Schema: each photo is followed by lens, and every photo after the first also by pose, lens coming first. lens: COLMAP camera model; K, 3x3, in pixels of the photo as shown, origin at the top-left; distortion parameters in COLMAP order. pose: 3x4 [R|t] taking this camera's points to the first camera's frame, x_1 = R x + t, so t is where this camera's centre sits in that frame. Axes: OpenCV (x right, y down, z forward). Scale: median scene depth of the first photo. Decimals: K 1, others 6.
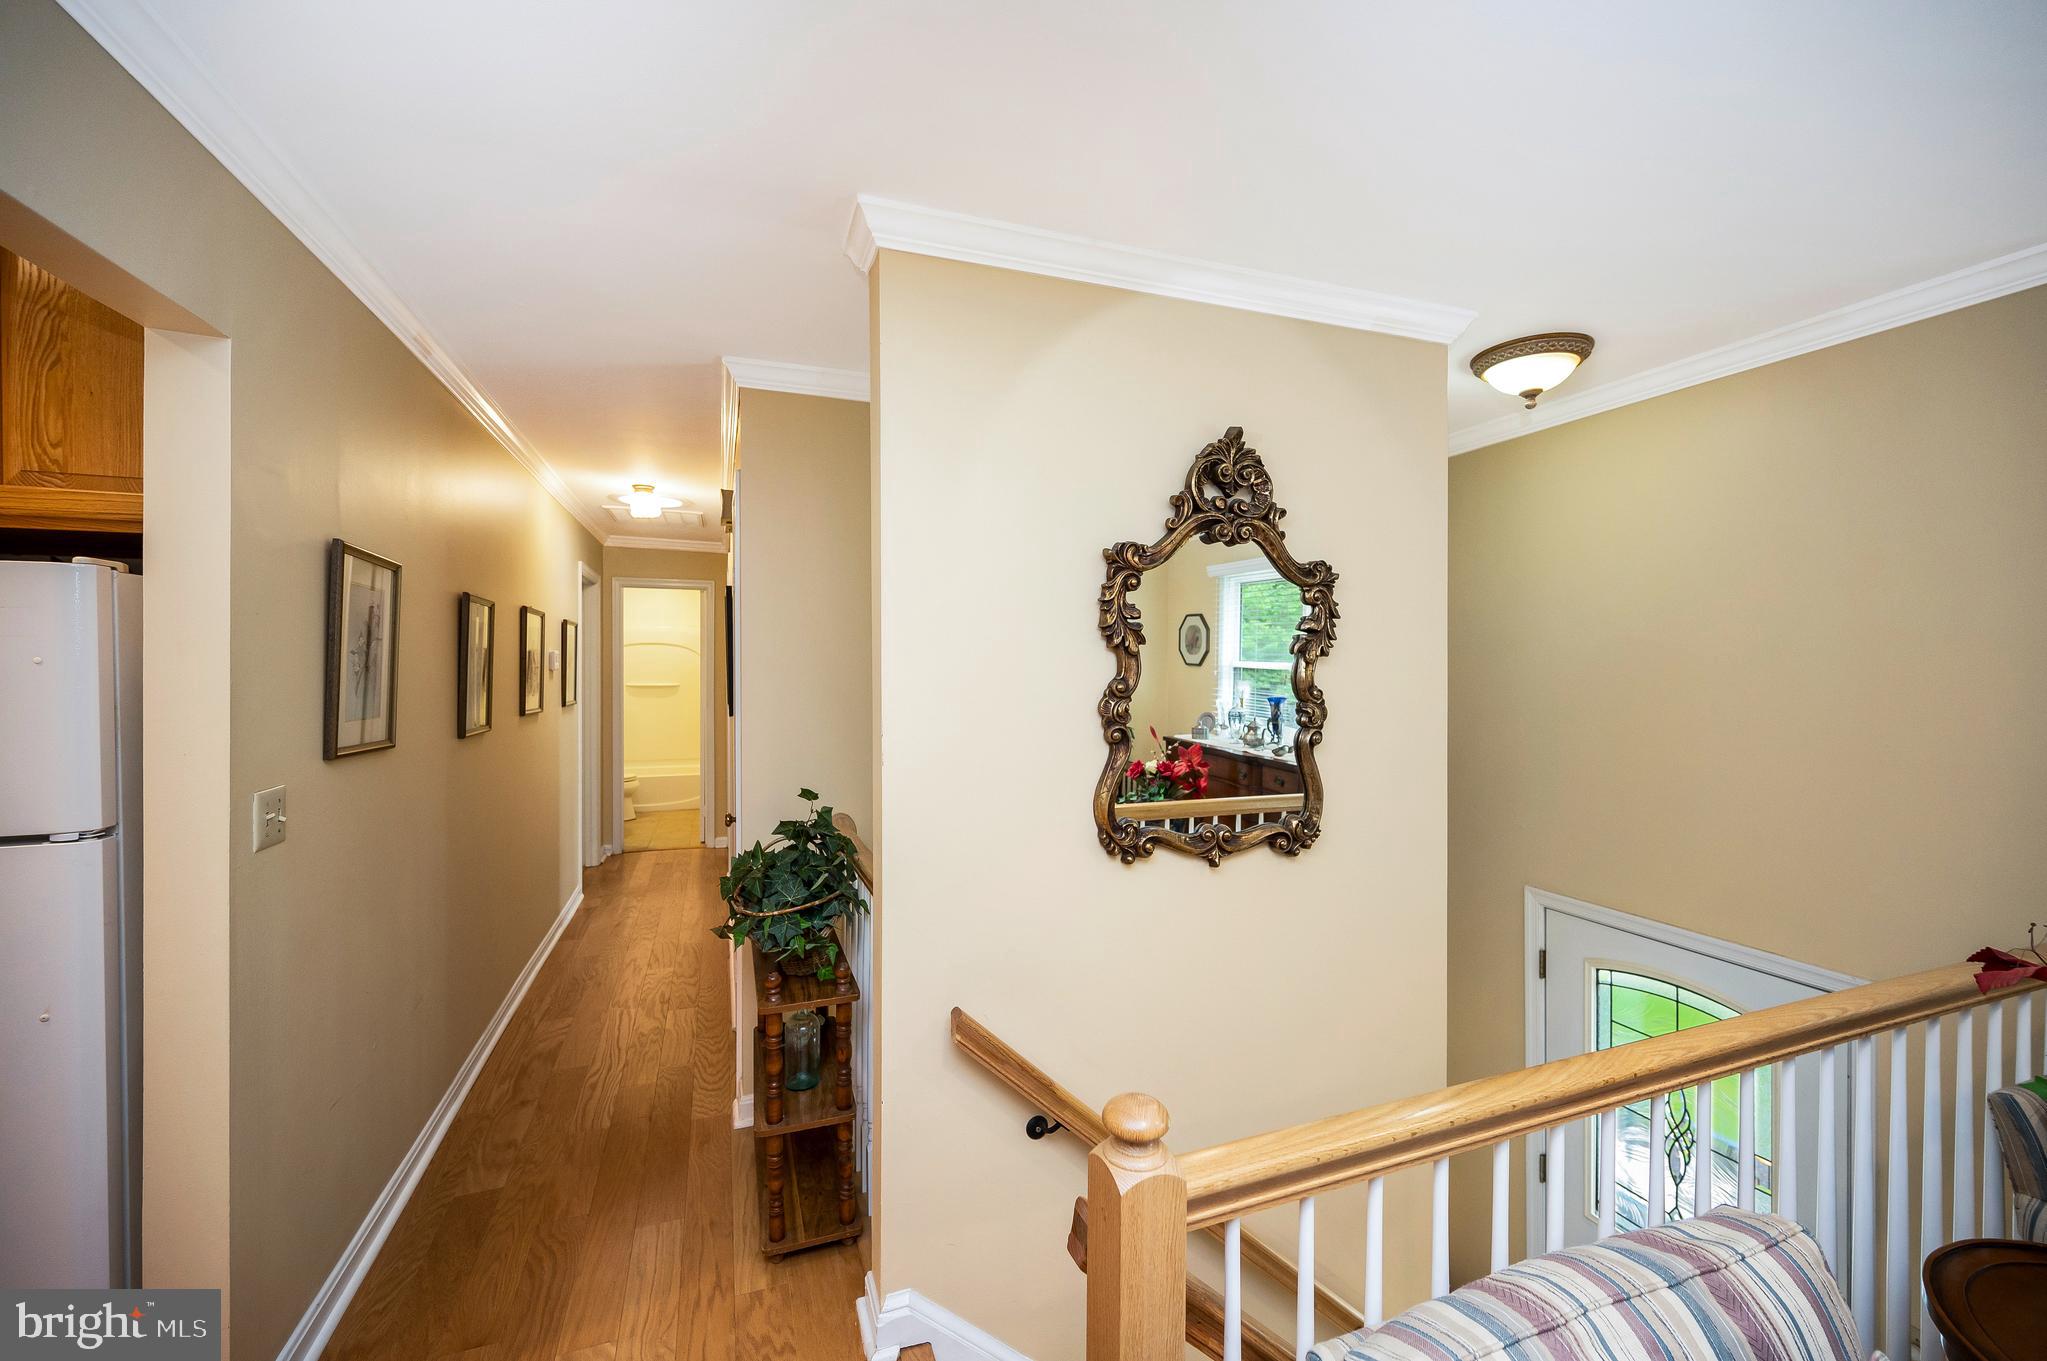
lens RADIAL K [[829.9, 0, 1030.2], [0, 829.9, 659.2], [0, 0, 1]] dist [-0.013883, -0.000328]
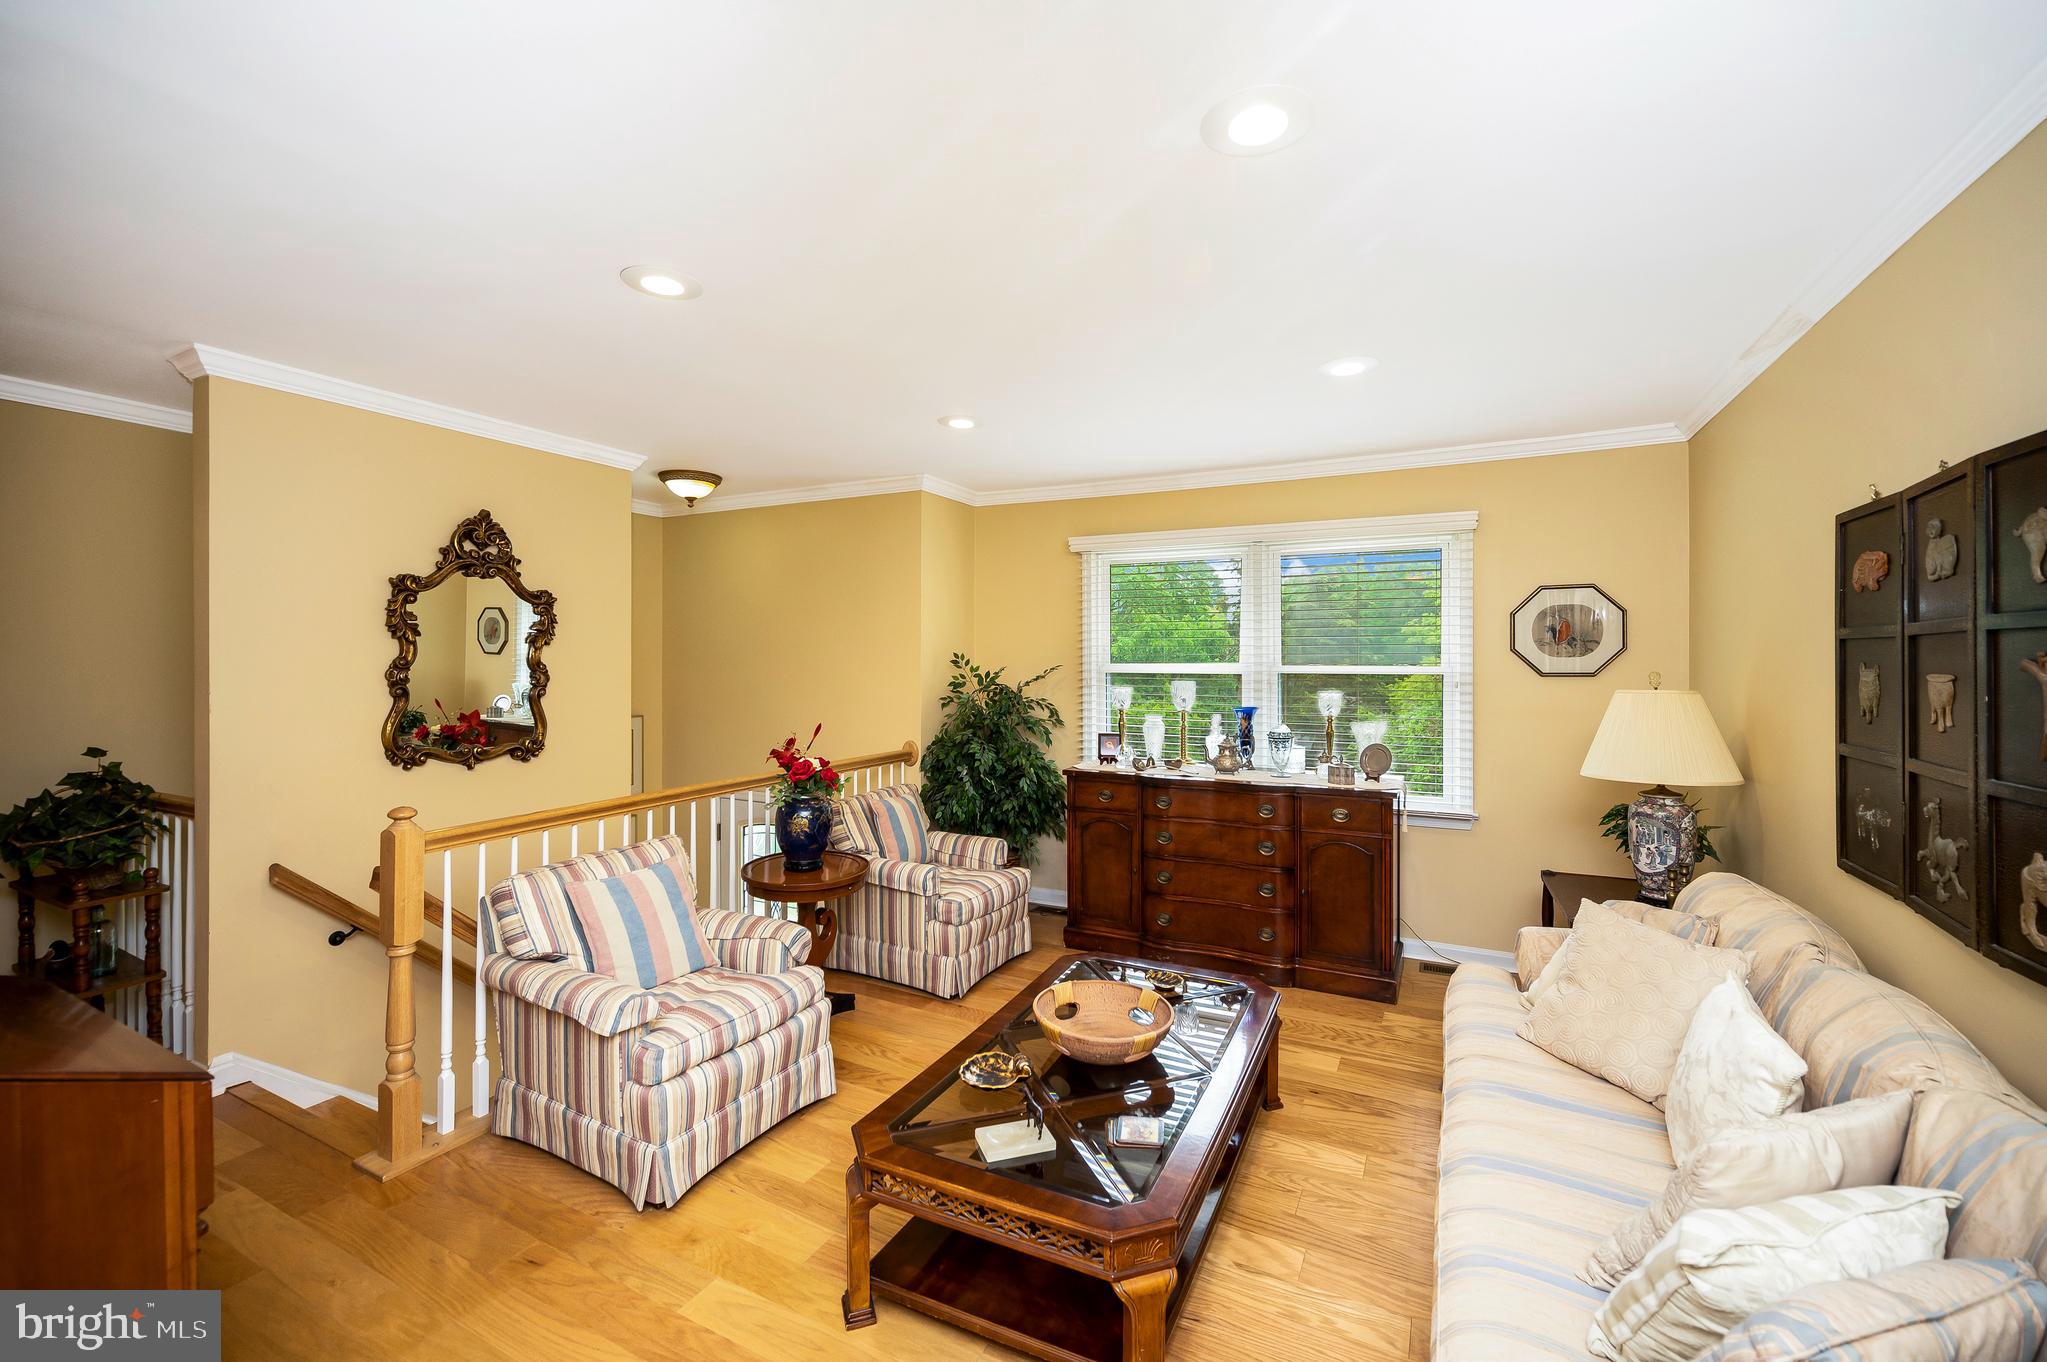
lens RADIAL K [[829.9, 0, 1030.2], [0, 829.9, 659.7], [0, 0, 1]] dist [-0.013883, -0.000328]
pose [[0.733251, 0.000128, 0.679958, -0.083422], [-0.006917, 0.999950, 0.007271, 0.007645], [-0.679922, -0.010035, 0.733215, -0.996752]]
